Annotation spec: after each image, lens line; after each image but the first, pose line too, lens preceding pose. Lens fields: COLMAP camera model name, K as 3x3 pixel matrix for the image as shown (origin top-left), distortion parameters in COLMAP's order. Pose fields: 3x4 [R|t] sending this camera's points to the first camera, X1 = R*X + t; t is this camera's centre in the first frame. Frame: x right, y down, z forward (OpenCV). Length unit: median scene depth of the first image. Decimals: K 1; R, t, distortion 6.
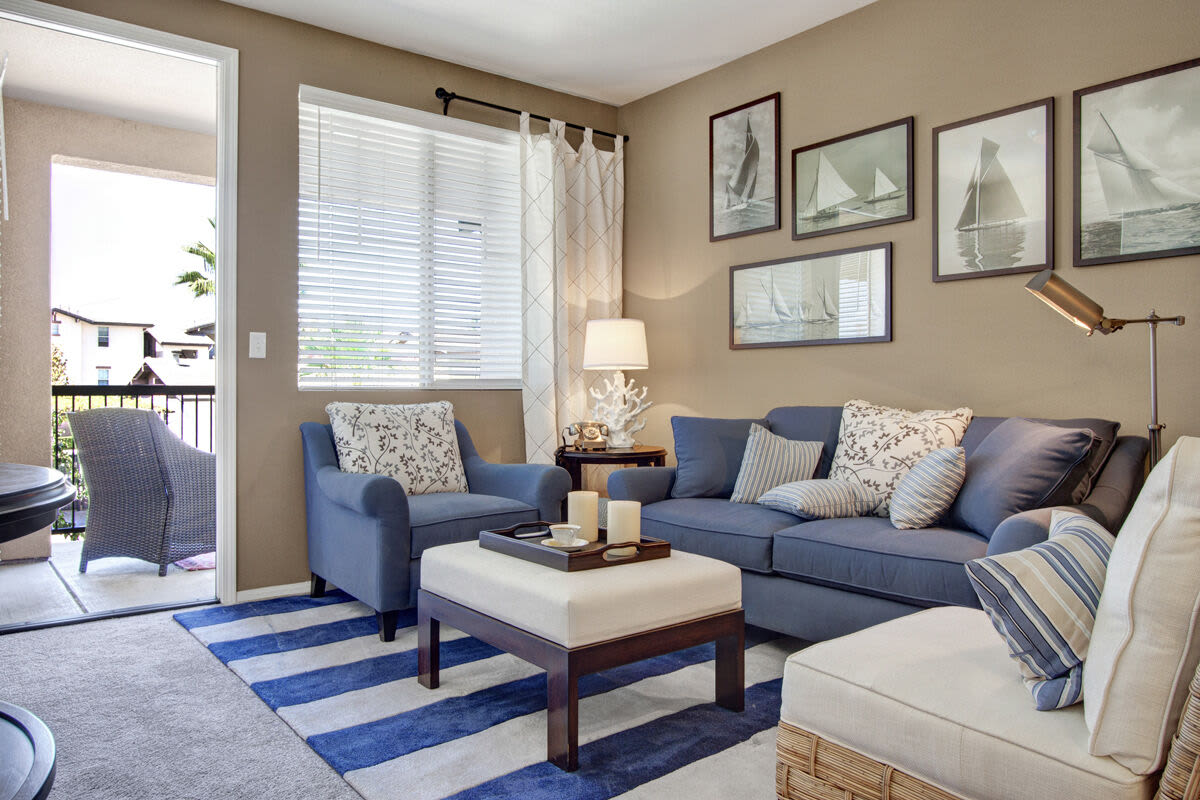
lens RADIAL K [[829.8, 0, 597.5], [0, 829.8, 395.4], [0, 0, 1]] dist [0.004322, 0.001502]
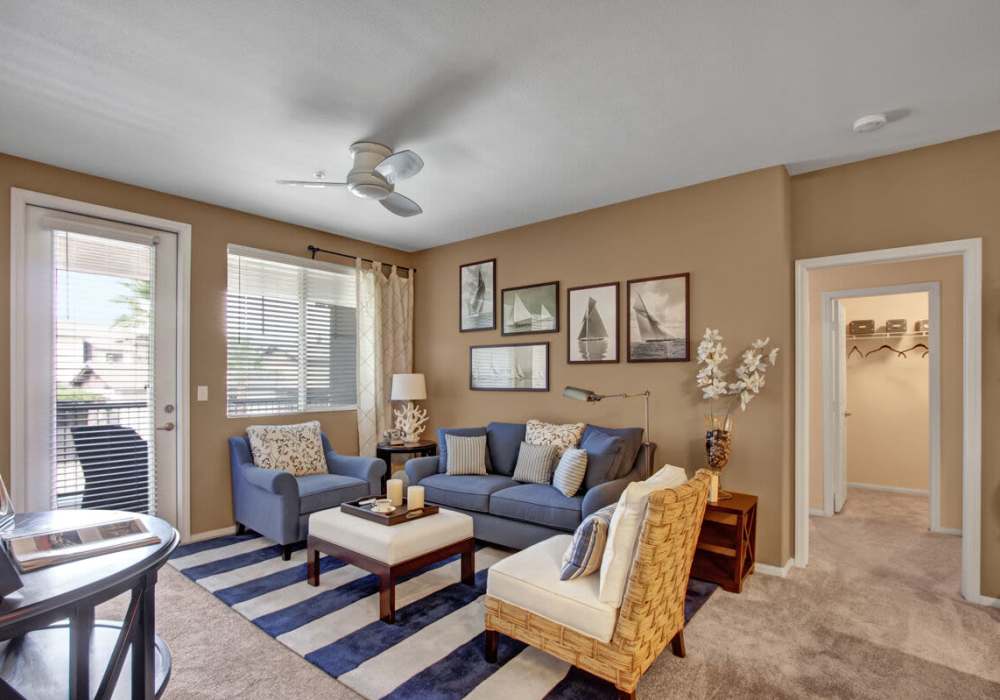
lens RADIAL K [[498.3, 0, 503.5], [0, 498.3, 379.5], [0, 0, 1]] dist [-0.013033, 0.000415]
pose [[0.976431, 0.001834, 0.215823, -0.015664], [-0.002390, 0.999994, 0.002313, -0.098090], [-0.215818, -0.002774, 0.976430, -0.165765]]
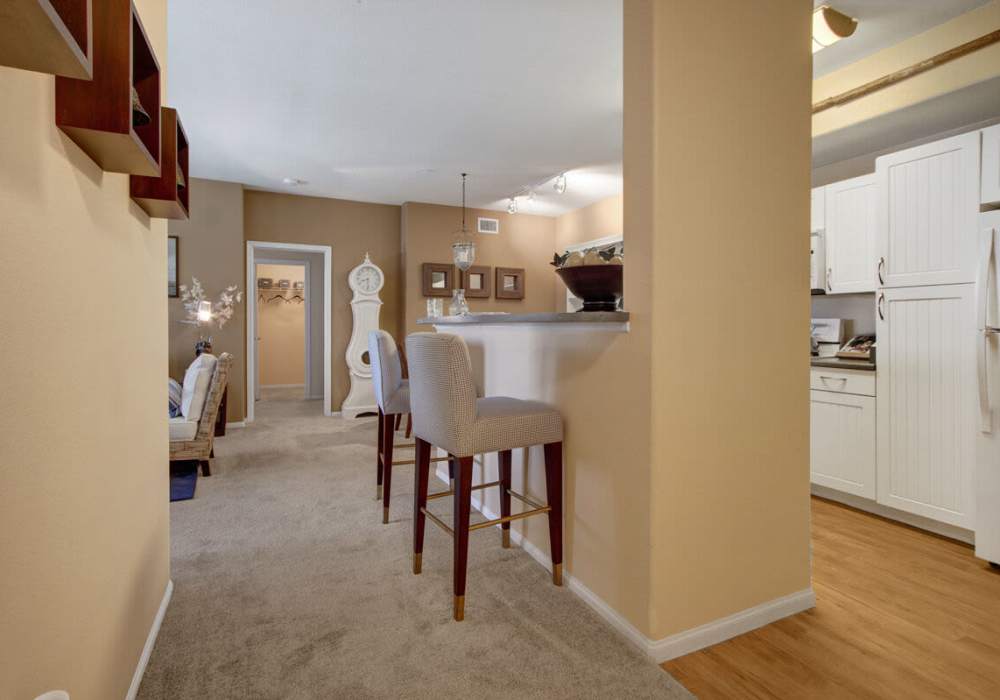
lens RADIAL K [[503.1, 0, 500.1], [0, 503.1, 331.1], [0, 0, 1]] dist [-0.000324, -0.000202]
pose [[0.225367, -0.003463, 0.974268, -0.676226], [-0.002950, 0.999987, 0.004236, -0.042386], [-0.974270, -0.003829, 0.225354, -0.528971]]
